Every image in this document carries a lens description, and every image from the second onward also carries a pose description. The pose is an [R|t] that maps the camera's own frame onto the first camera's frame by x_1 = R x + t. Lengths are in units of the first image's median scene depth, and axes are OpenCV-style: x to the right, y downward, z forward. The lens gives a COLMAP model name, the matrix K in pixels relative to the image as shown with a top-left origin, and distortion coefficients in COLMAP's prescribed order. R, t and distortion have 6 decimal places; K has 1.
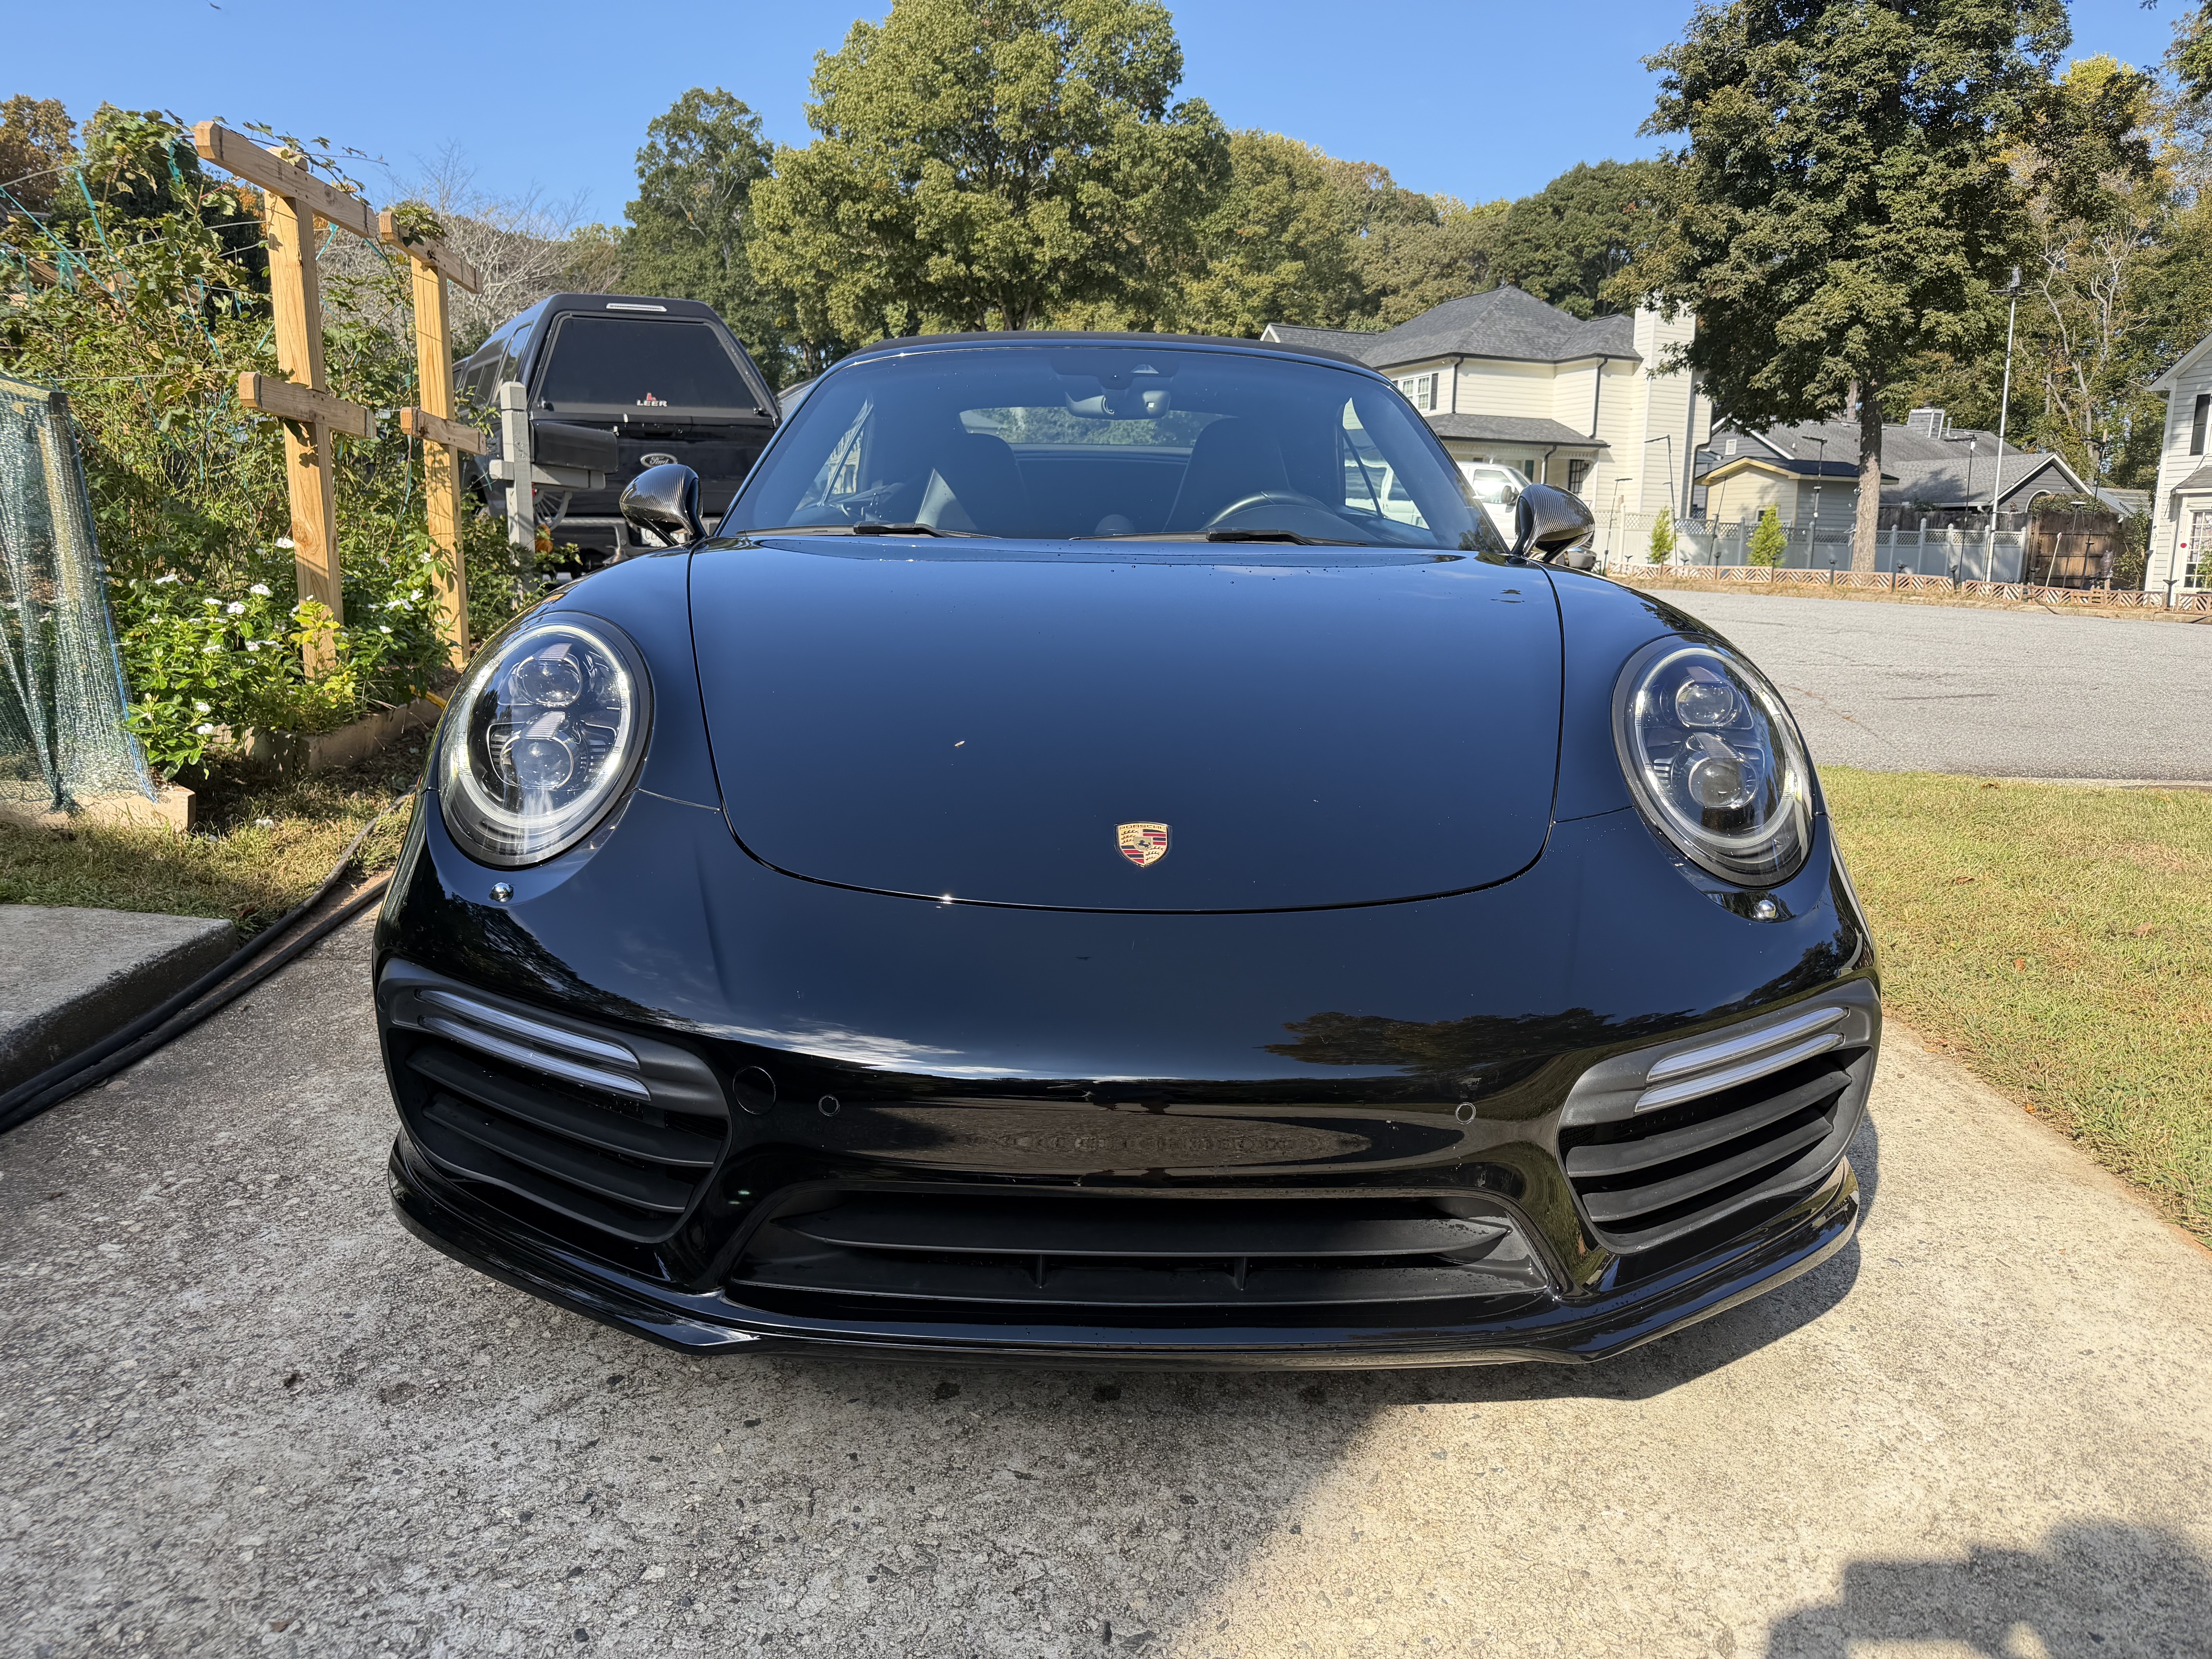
lens RADIAL K [[1567.2, 0, 1094.4], [0, 1567.2, 827.7], [0, 0, 1]] dist [0.012246, -0.019399]
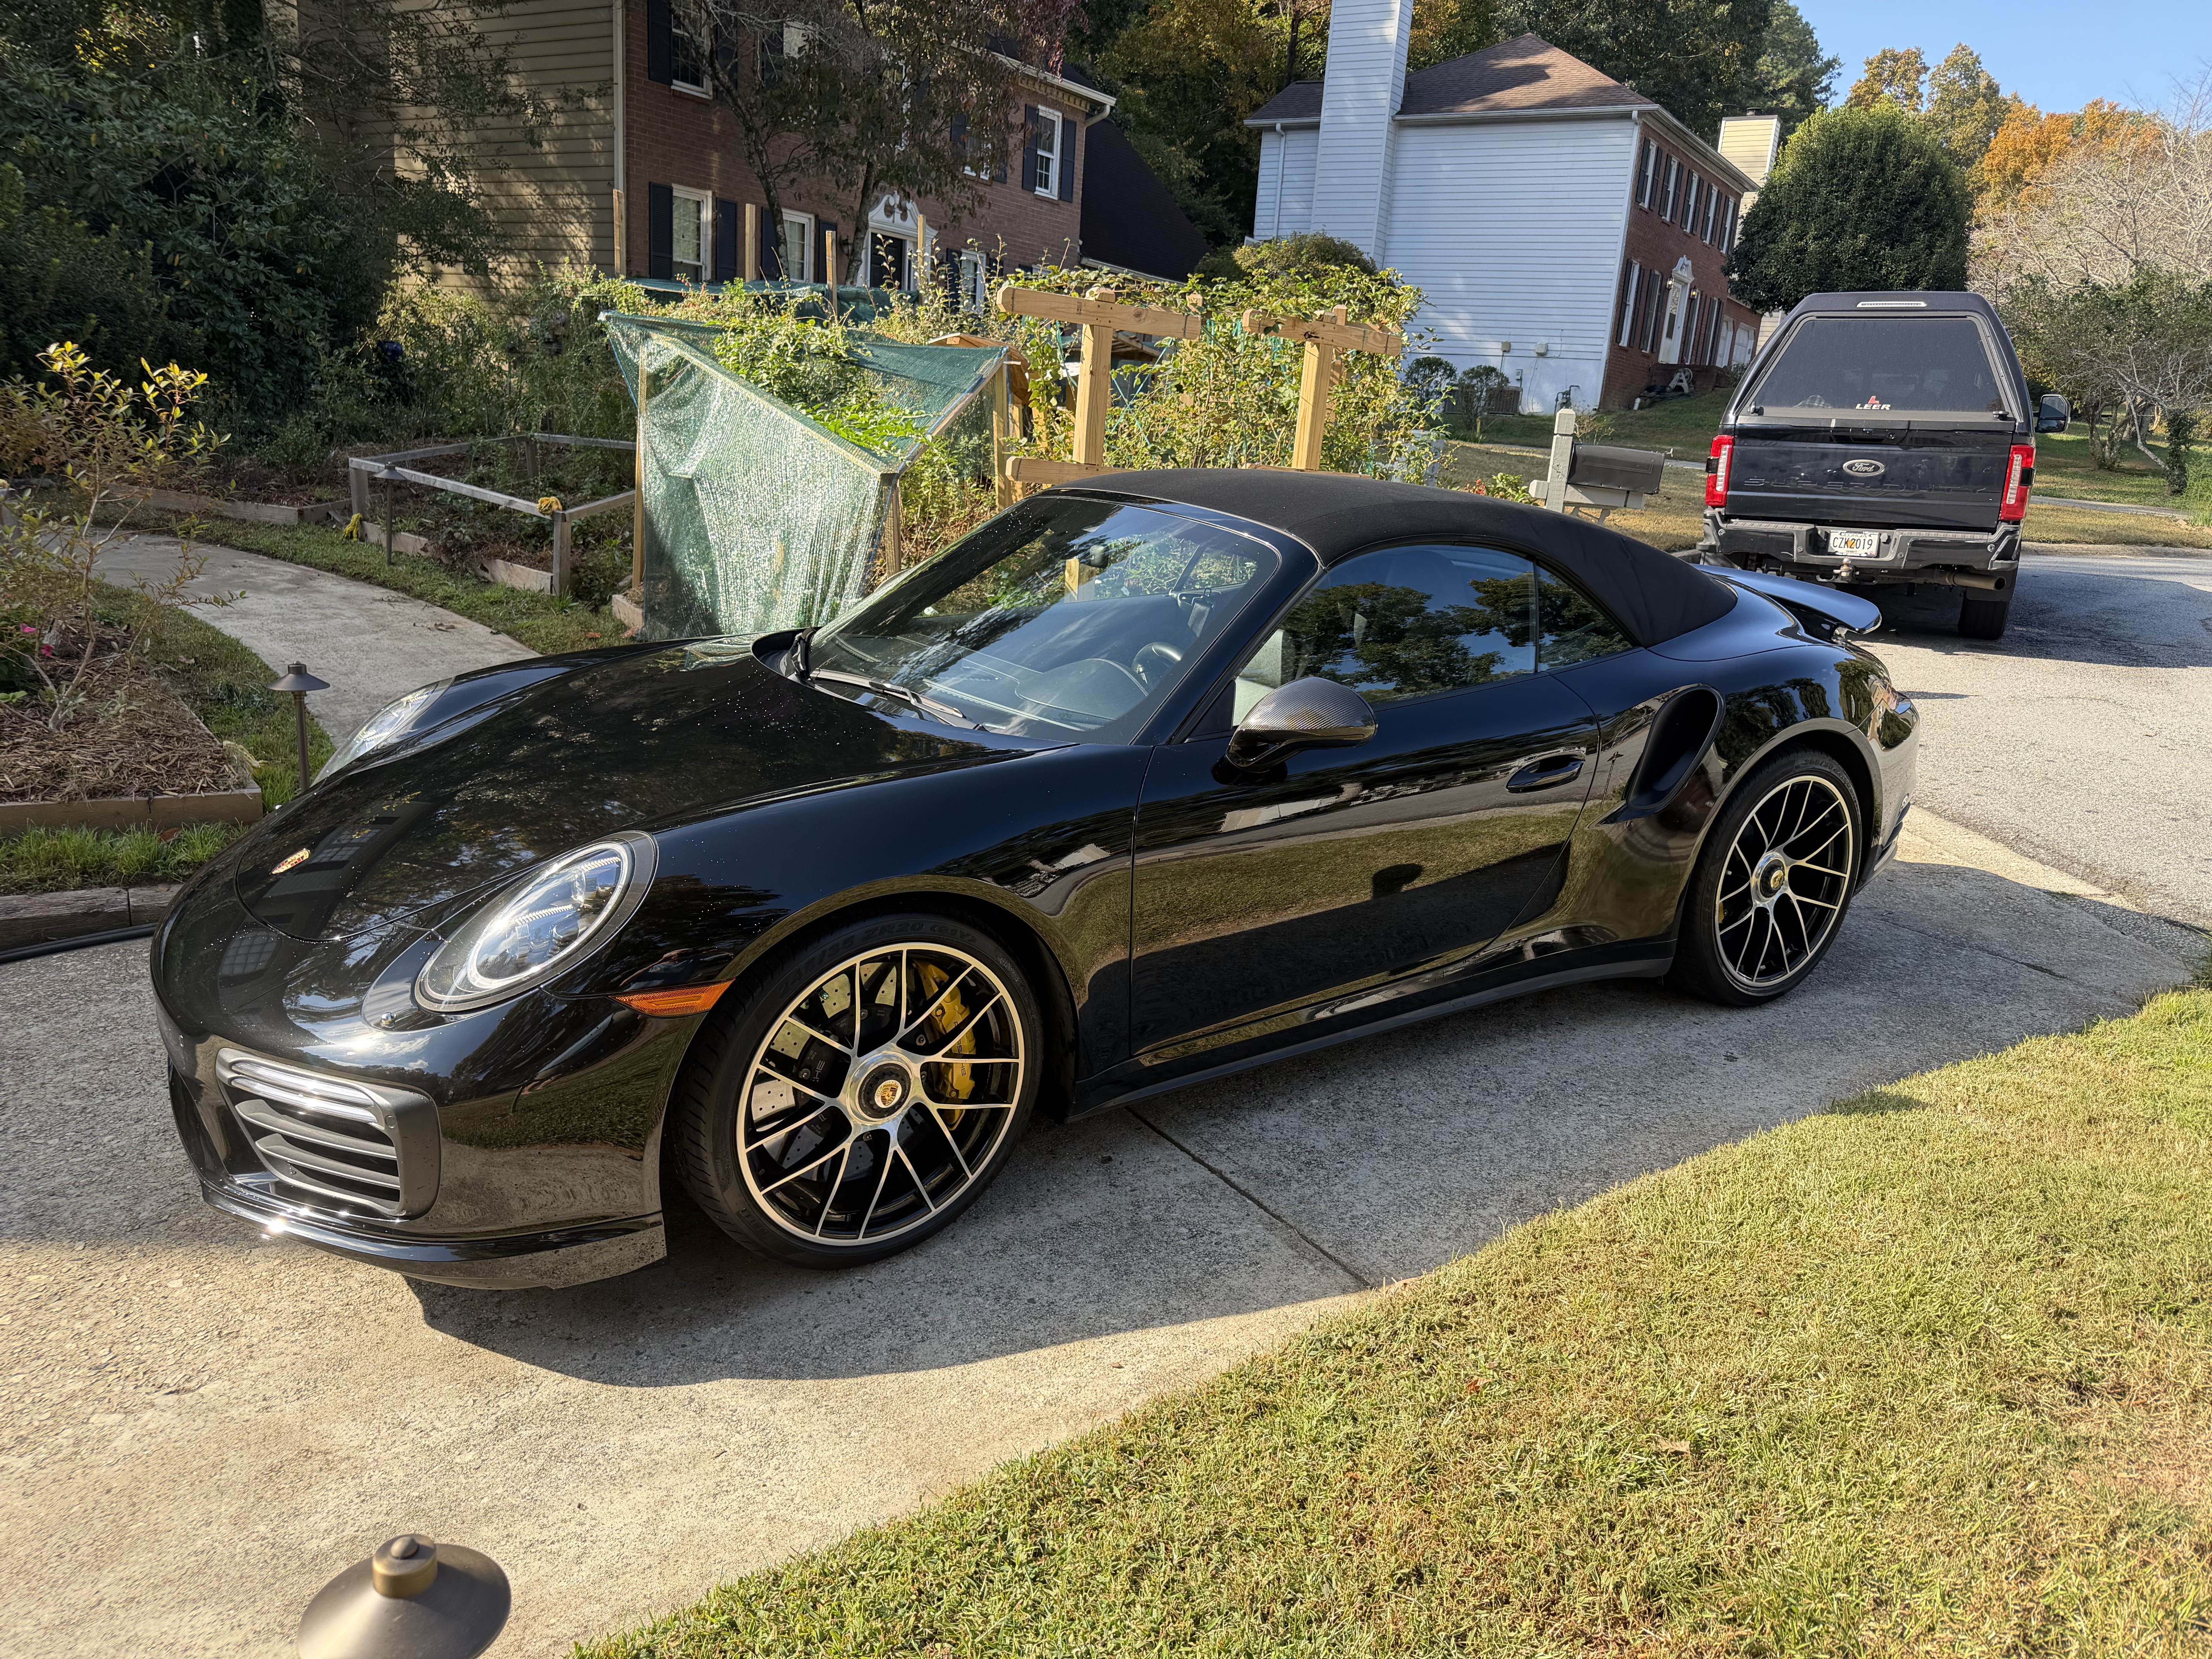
lens RADIAL K [[1567.2, 0, 1094.4], [0, 1567.2, 827.7], [0, 0, 1]] dist [0.012246, -0.019399]
pose [[0.520790, 0.231986, -0.821560, 0.314684], [-0.197348, 0.969017, 0.148524, -0.075657], [0.830561, 0.084783, 0.550437, 0.119497]]
